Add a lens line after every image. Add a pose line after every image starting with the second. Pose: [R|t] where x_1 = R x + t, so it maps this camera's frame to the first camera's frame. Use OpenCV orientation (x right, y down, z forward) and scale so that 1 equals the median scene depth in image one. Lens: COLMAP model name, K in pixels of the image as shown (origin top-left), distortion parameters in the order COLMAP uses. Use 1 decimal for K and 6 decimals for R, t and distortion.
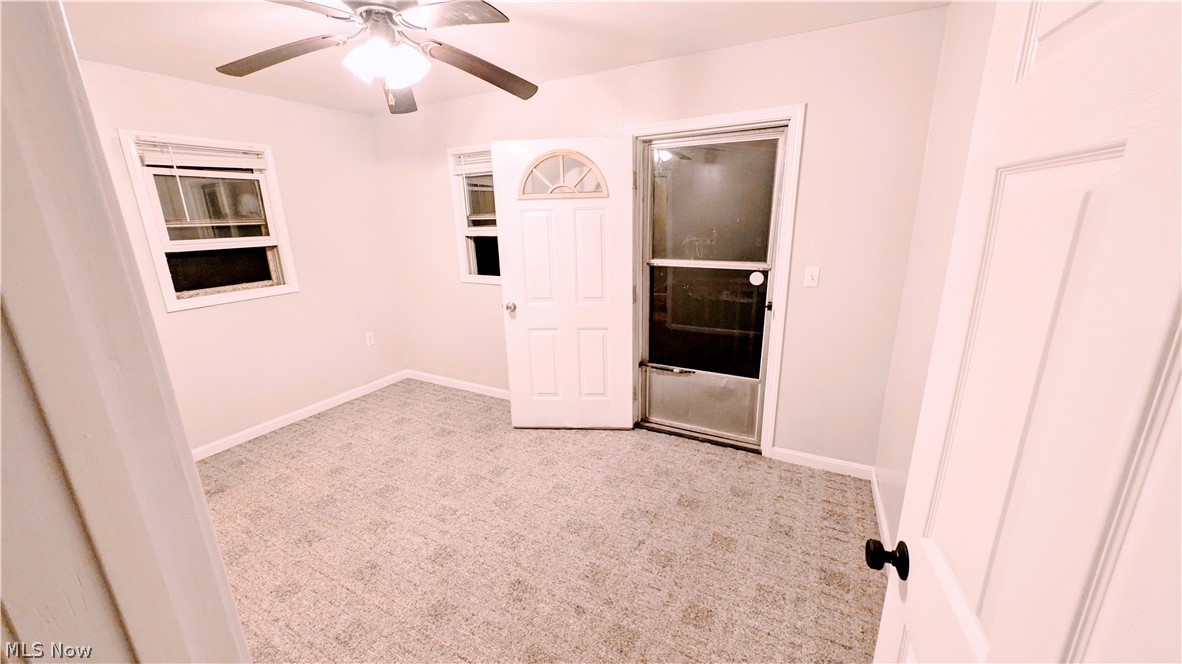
lens RADIAL K [[441.4, 0, 591.2], [0, 441.4, 330.4], [0, 0, 1]] dist [0.003186, 0.000198]
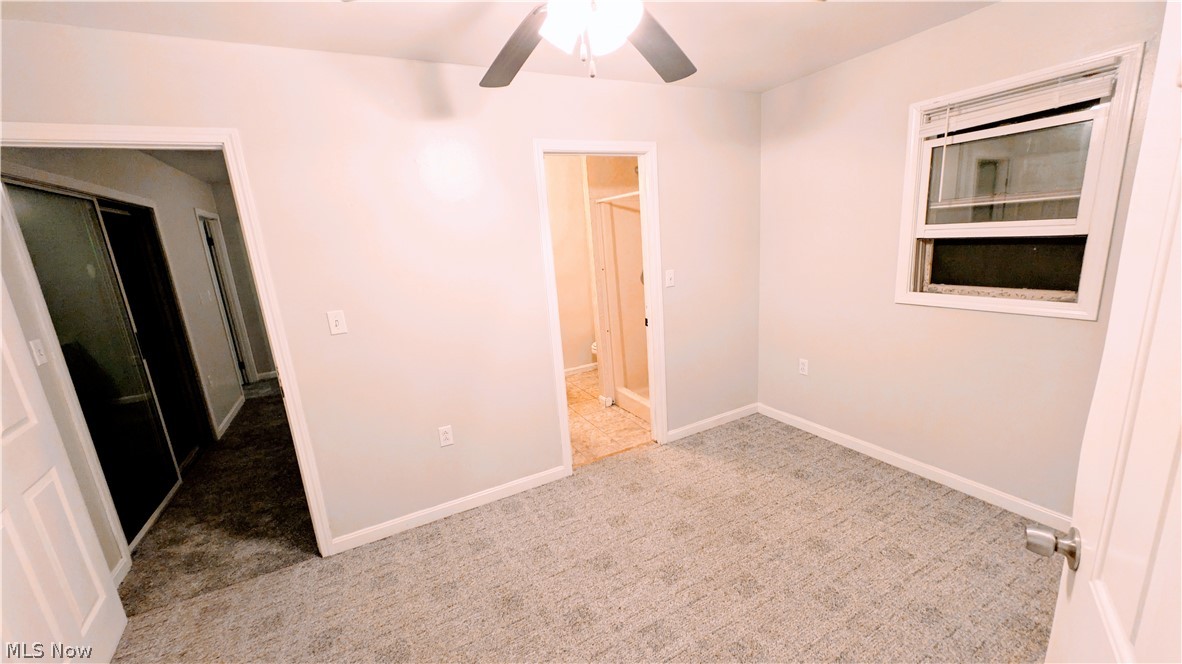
lens RADIAL K [[441.4, 0, 591.5], [0, 441.4, 334.5], [0, 0, 1]] dist [0.003186, 0.000198]
pose [[-0.555414, 0.248528, -0.793567, 0.140933], [-0.128188, 0.917301, 0.376996, -0.232725], [0.821634, 0.311115, -0.477624, 0.884175]]
